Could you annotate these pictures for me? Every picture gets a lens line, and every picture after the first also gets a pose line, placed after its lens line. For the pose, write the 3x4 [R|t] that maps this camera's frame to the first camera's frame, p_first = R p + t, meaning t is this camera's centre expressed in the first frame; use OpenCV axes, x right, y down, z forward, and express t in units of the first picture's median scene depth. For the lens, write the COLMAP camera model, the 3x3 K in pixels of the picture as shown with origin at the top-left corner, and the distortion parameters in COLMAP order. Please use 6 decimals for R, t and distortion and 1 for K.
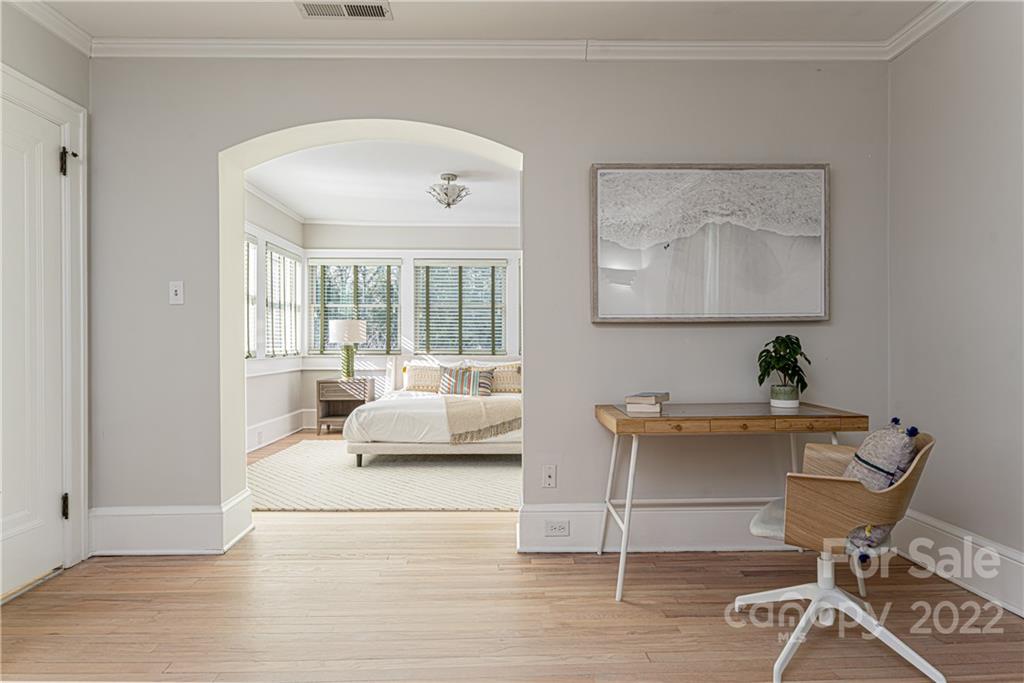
lens RADIAL K [[573.5, 0, 515.5], [0, 573.5, 345.2], [0, 0, 1]] dist [0.001472, 0.000220]
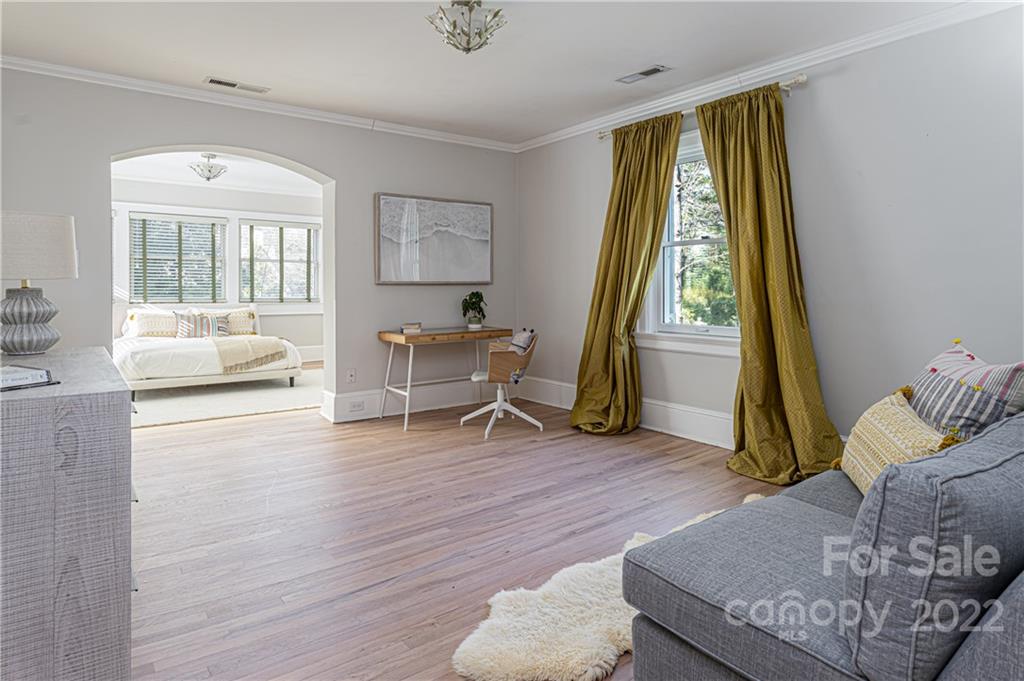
lens RADIAL K [[584.0, 0, 514.9], [0, 584.0, 290.2], [0, 0, 1]] dist [-0.005858, -0.000652]
pose [[0.817810, -0.001086, 0.575487, -0.247272], [0.000224, 0.999999, 0.001568, -0.010694], [-0.575488, -0.001153, 0.817809, -0.309808]]
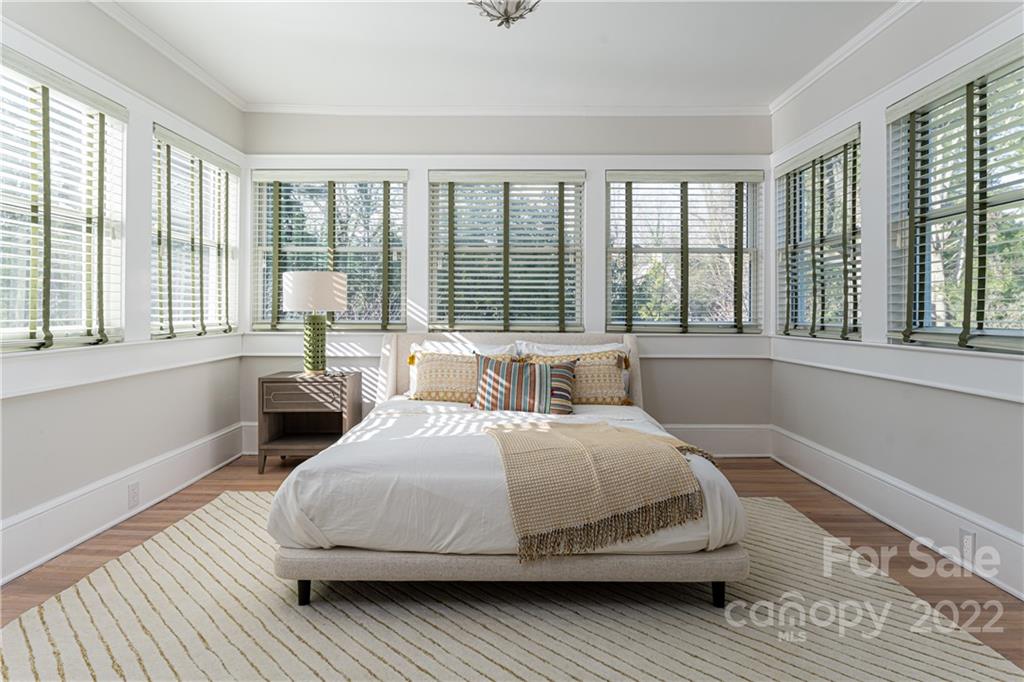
lens RADIAL K [[615.9, 0, 523.2], [0, 615.9, 306.9], [0, 0, 1]] dist [-0.002264, -0.001137]
pose [[0.999855, 0.002208, -0.016887, -0.078801], [-0.002279, 0.999989, -0.004162, -0.007199], [0.016878, 0.004200, 0.999849, 0.421759]]
